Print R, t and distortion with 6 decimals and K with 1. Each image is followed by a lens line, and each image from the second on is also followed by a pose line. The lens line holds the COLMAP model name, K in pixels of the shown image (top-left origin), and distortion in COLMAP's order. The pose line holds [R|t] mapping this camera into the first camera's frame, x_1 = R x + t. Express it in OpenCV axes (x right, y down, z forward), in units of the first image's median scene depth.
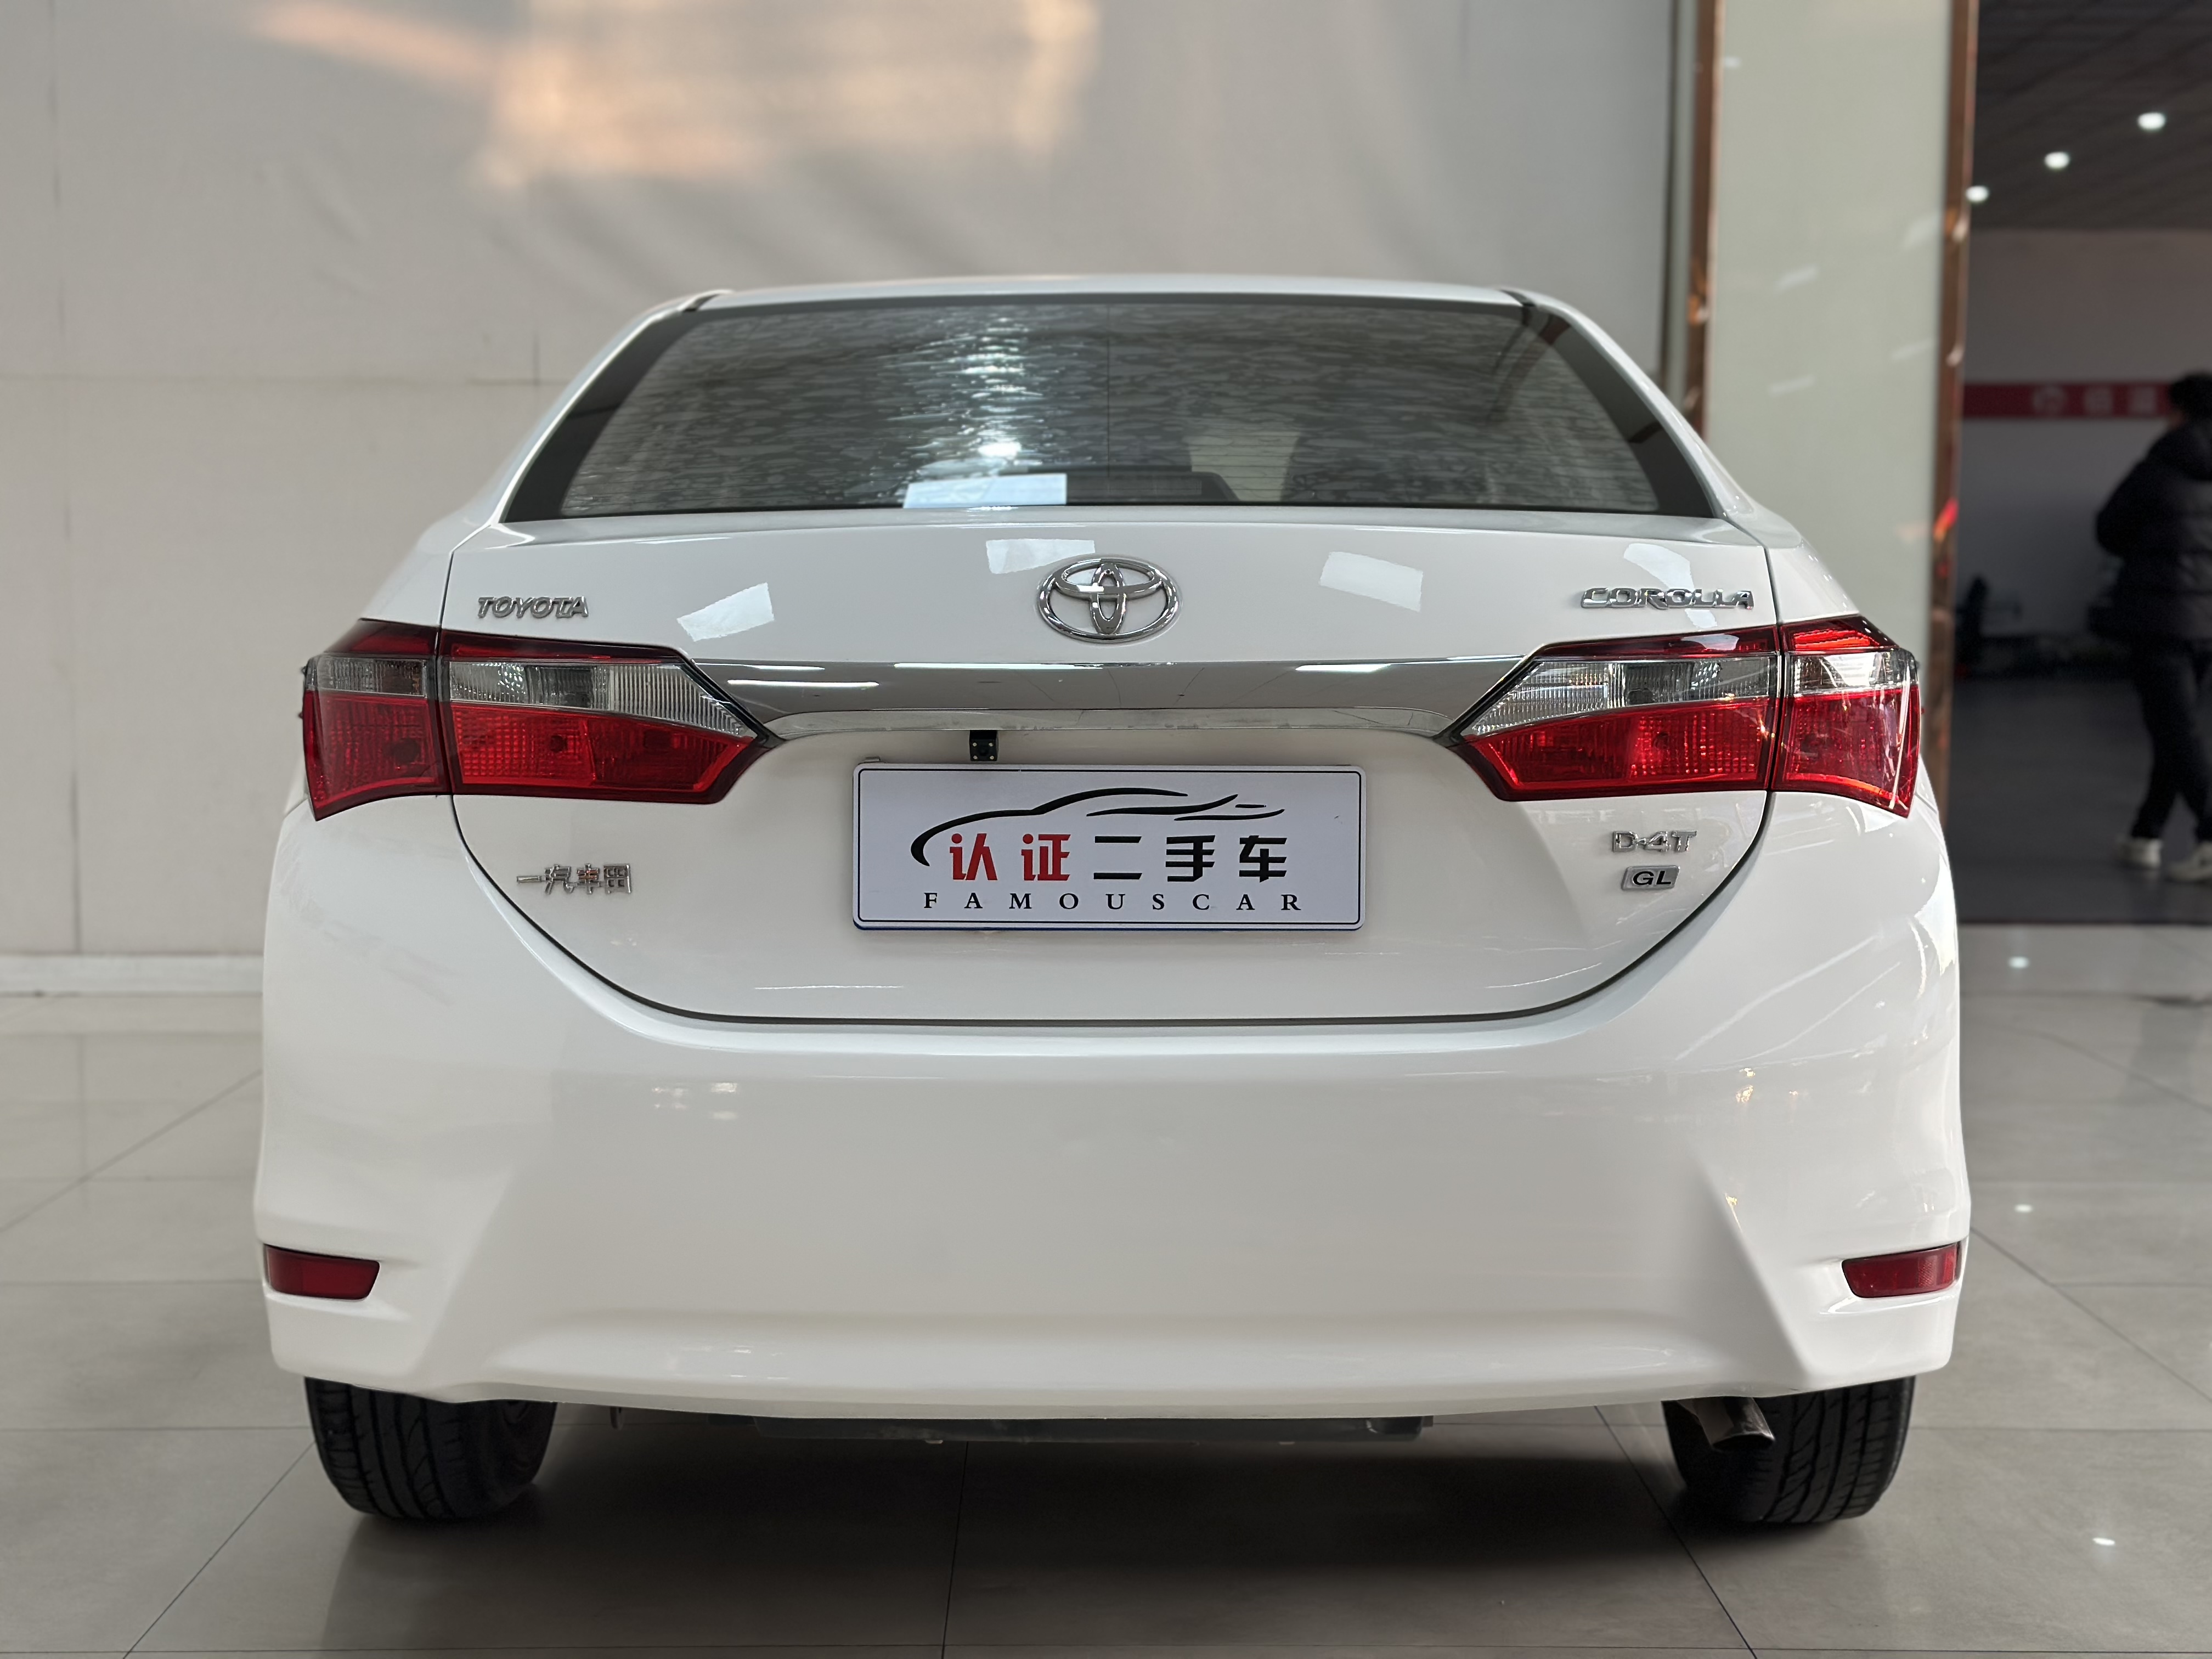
lens RADIAL K [[2983.6, 0, 1163.5], [0, 2983.6, 883.3], [0, 0, 1]] dist [0.210831, 0.023914]
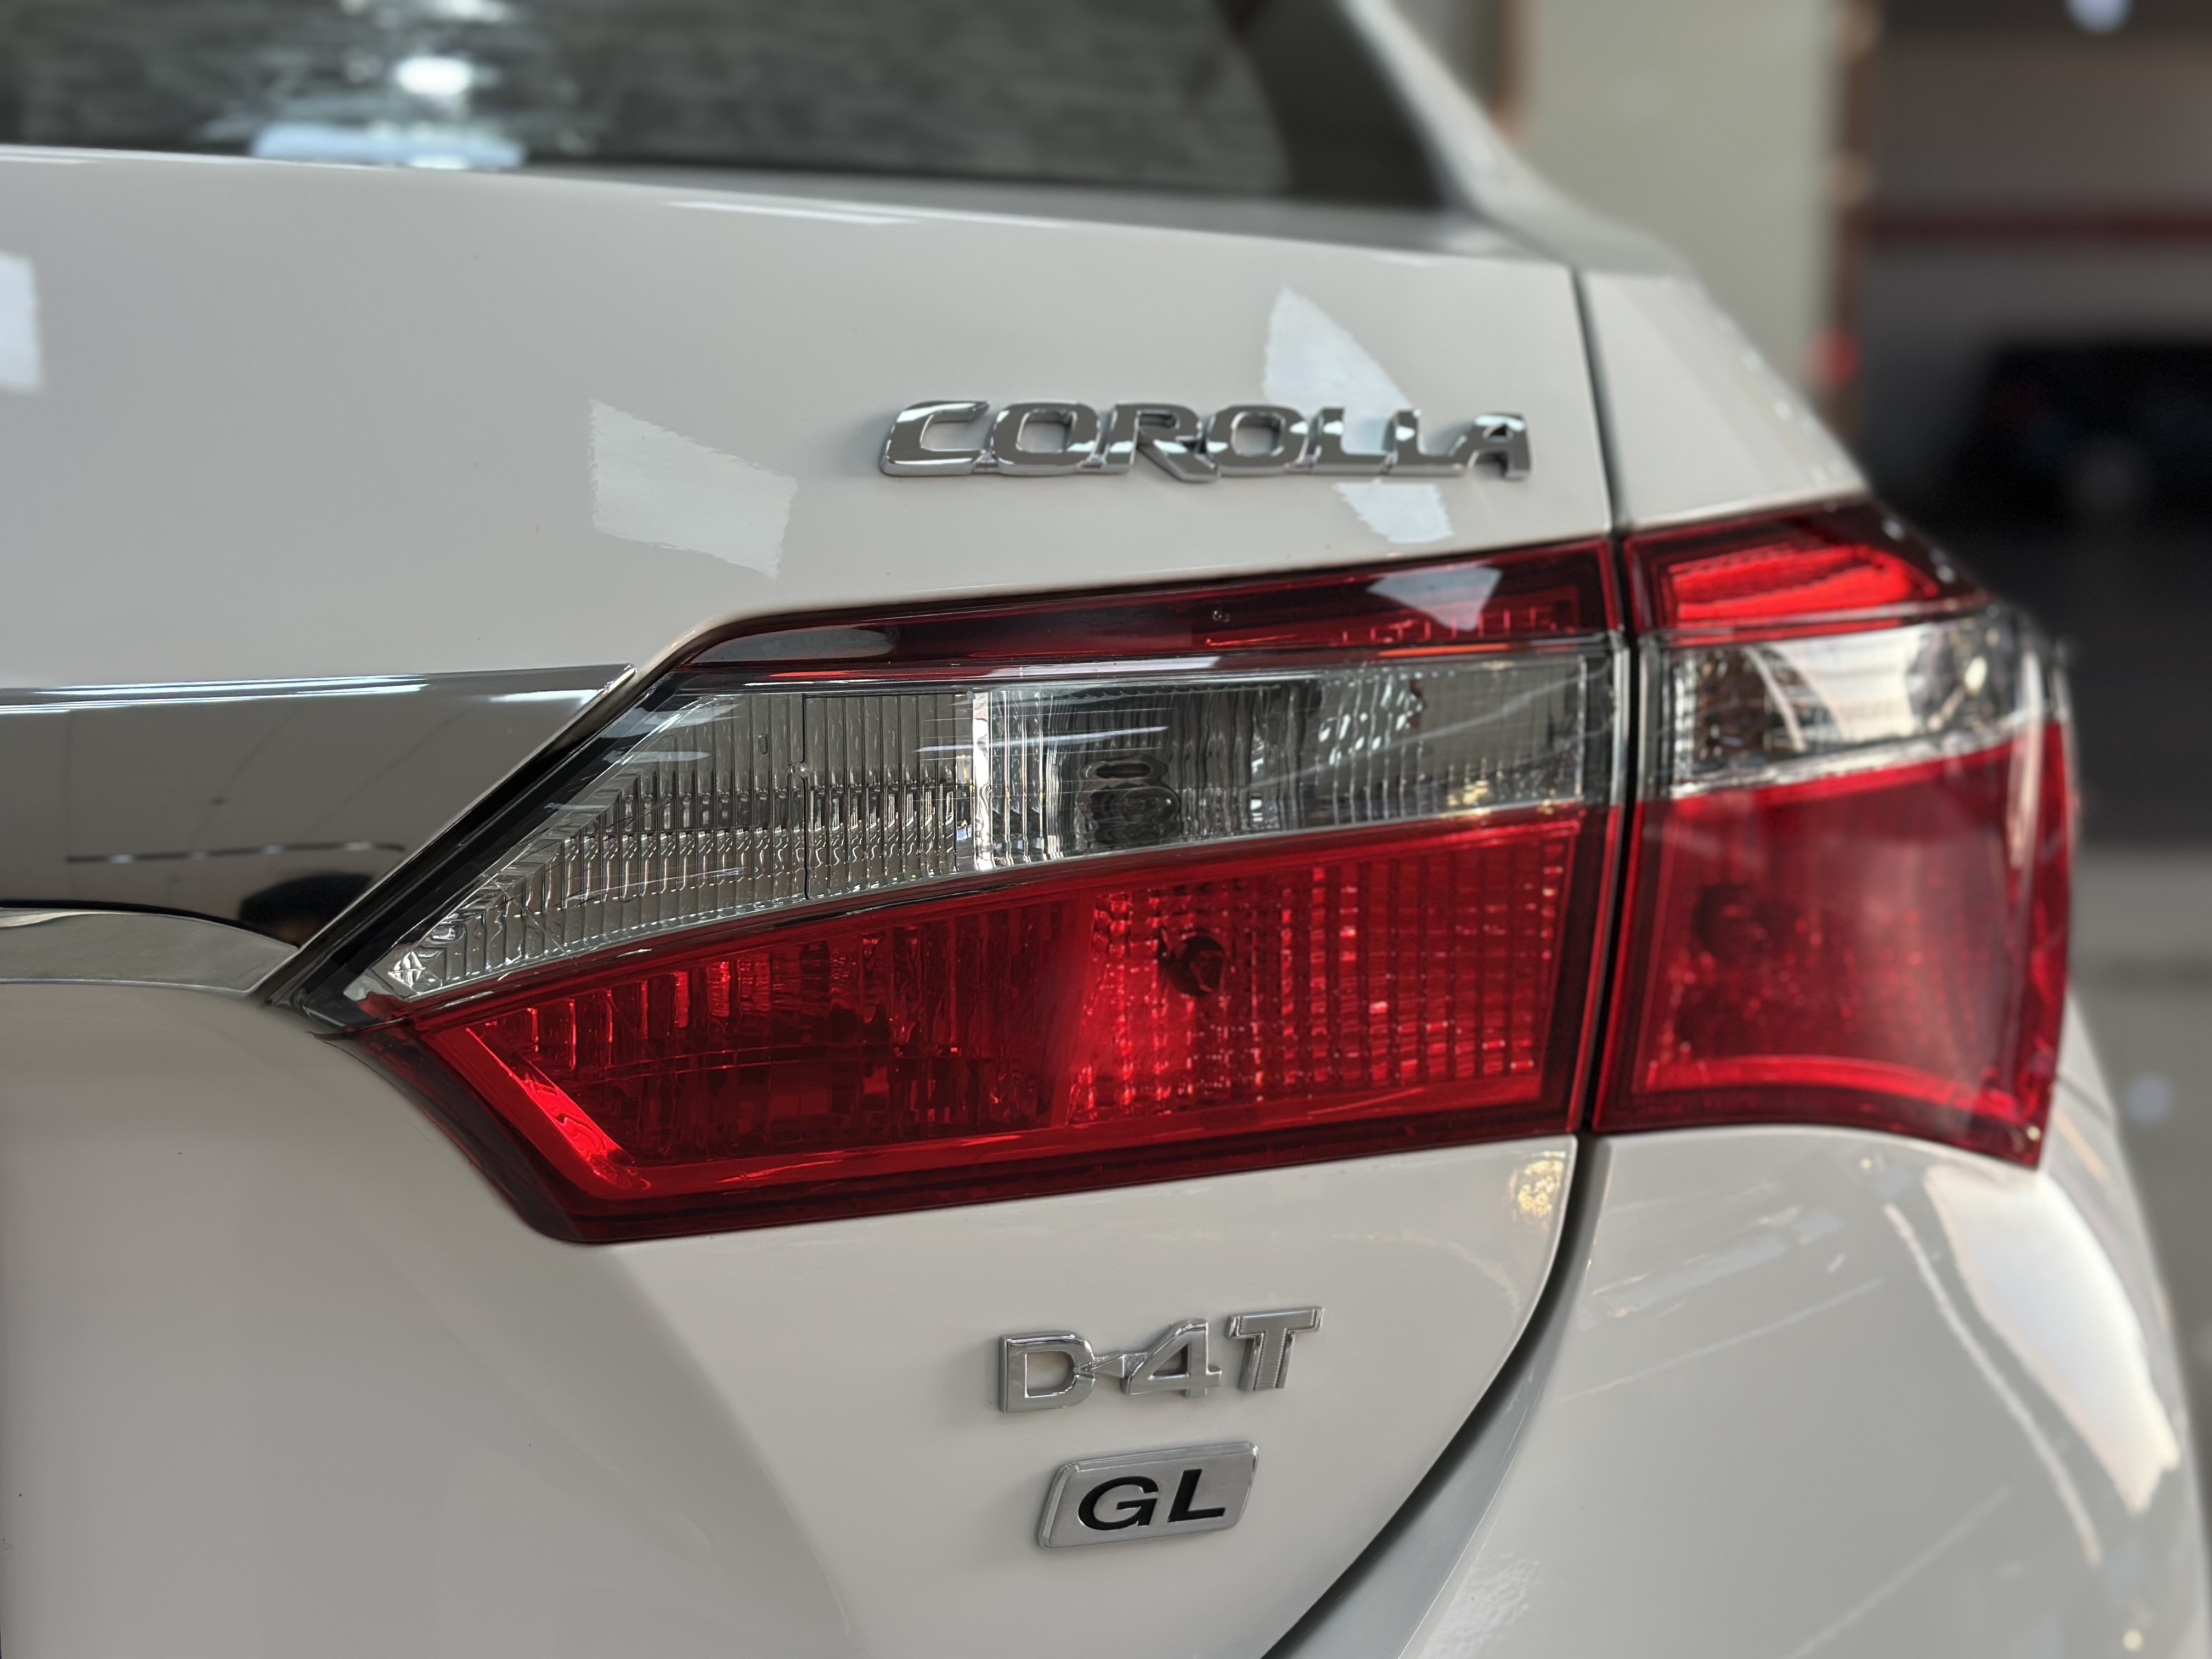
lens RADIAL K [[3077.0, 0, 1102.9], [0, 3077.0, 983.8], [0, 0, 1]] dist [0.016290, 0.008727]
pose [[0.999480, -0.011760, 0.030023, 0.150394], [0.009290, 0.996662, 0.081114, -0.069432], [-0.030877, -0.080793, 0.996253, 0.729175]]
